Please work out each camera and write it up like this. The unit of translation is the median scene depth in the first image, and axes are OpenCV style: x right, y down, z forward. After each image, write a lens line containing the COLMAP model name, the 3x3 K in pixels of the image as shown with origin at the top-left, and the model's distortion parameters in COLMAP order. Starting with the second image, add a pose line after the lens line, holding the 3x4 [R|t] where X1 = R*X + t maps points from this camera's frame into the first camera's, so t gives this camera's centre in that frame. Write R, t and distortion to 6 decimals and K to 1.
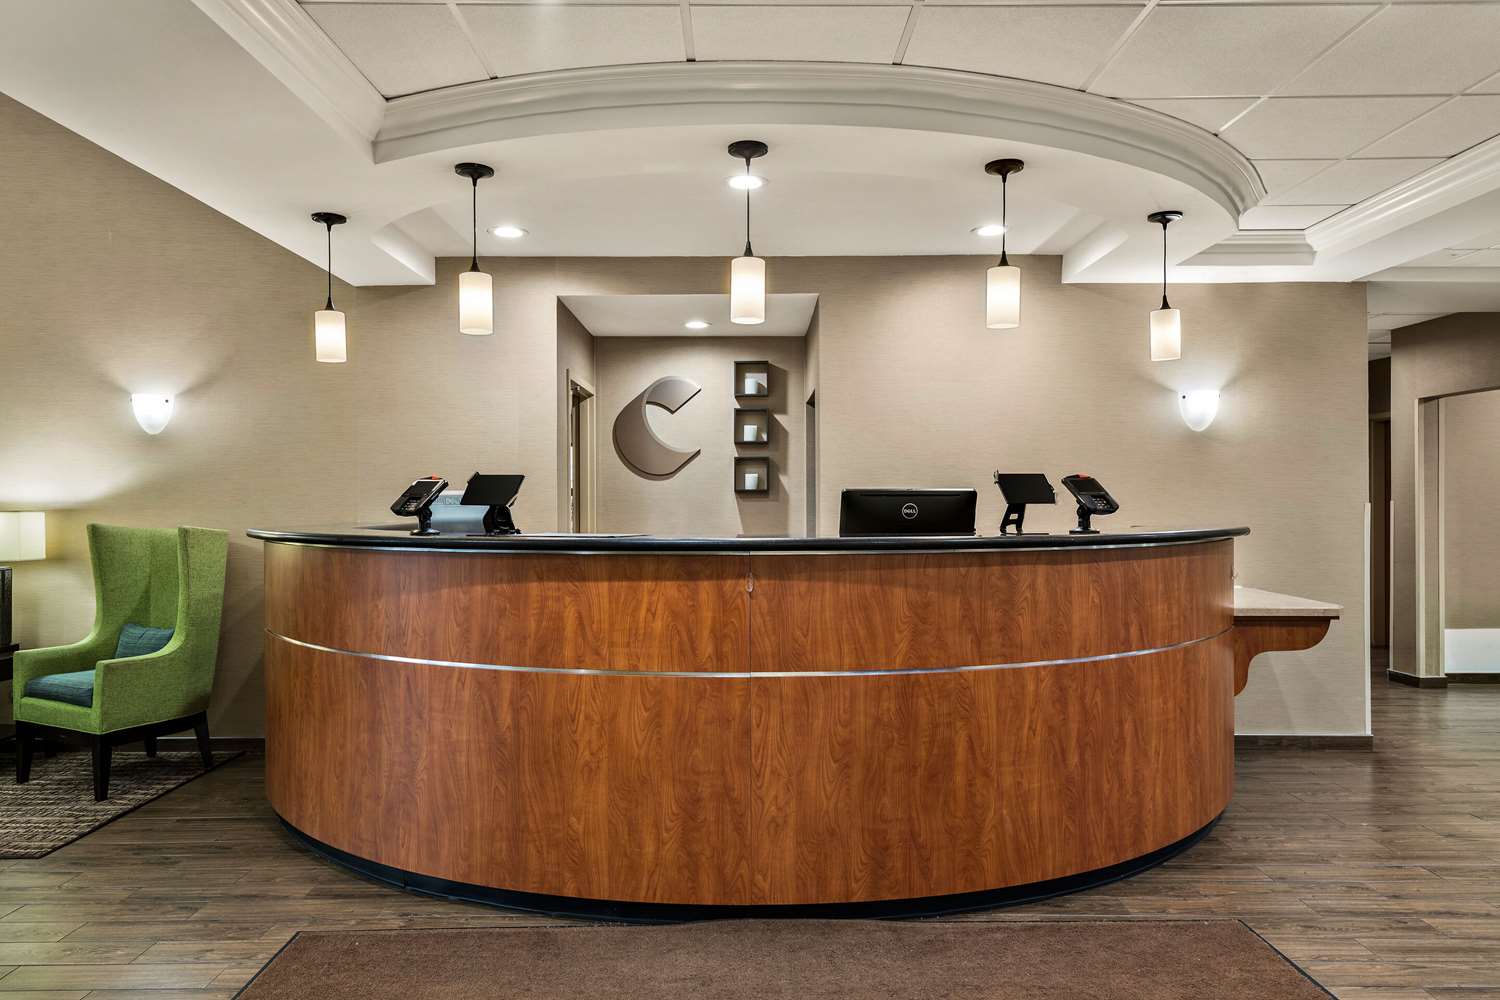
lens RADIAL K [[1041.1, 0, 770.9], [0, 1041.1, 474.4], [0, 0, 1]] dist [-0.007214, -0.002042]
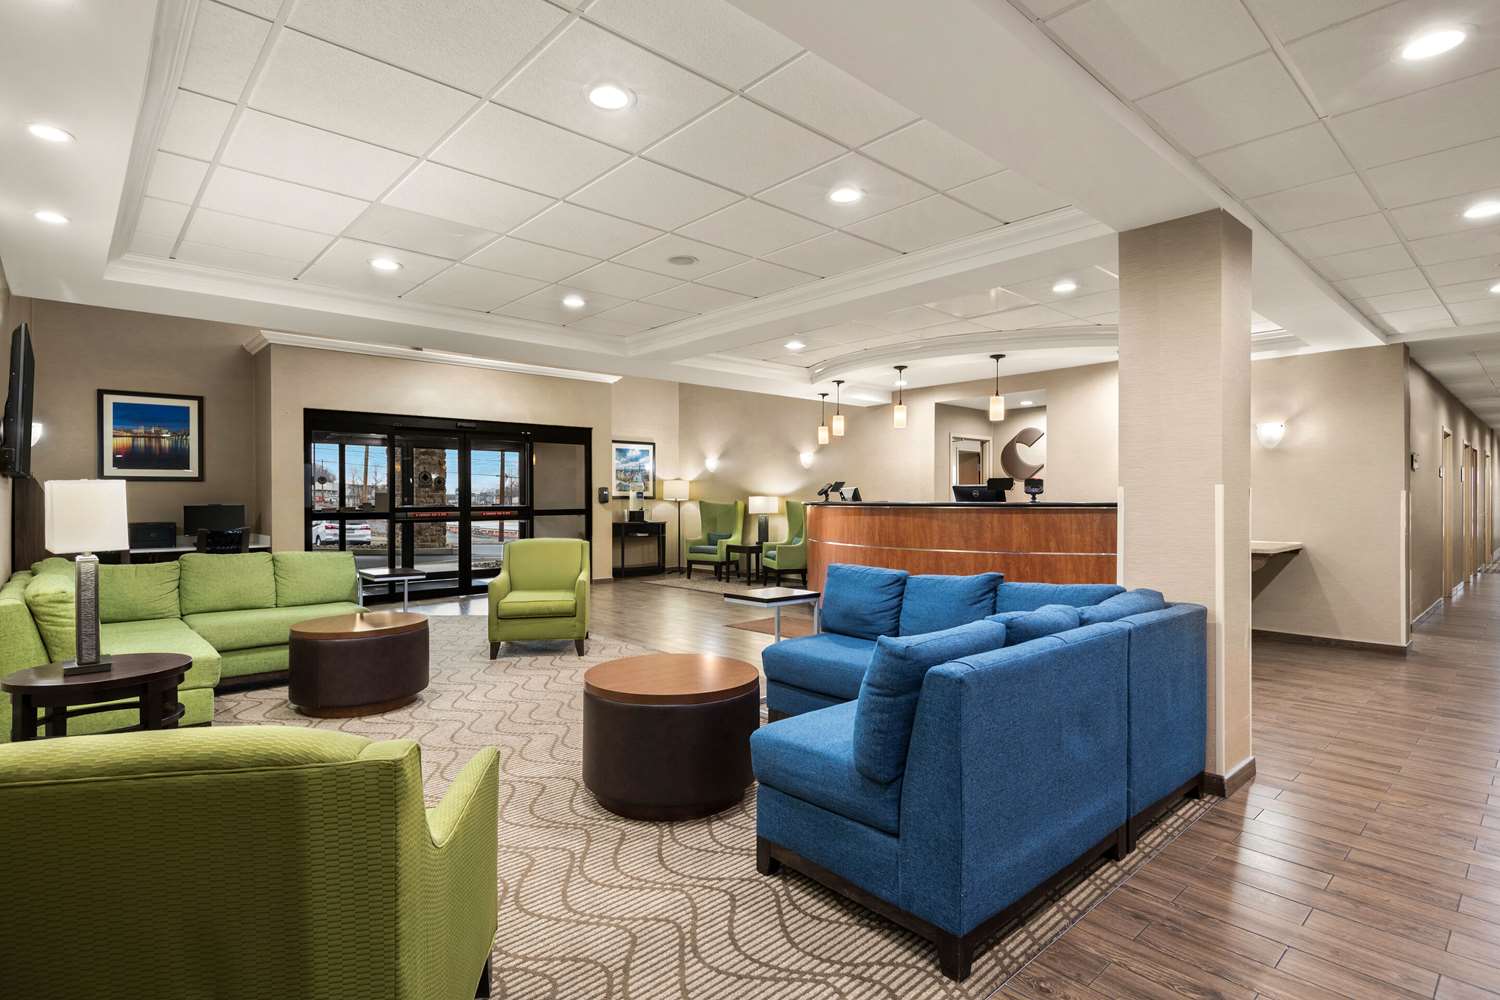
lens RADIAL K [[747.1, 0, 744.3], [0, 747.1, 498.1], [0, 0, 1]] dist [0.002010, -0.000427]
pose [[0.664123, 0.000378, -0.747623, 1.175084], [0.019005, 0.999668, 0.017389, 0.004174], [0.747381, -0.025757, 0.663896, -0.656732]]
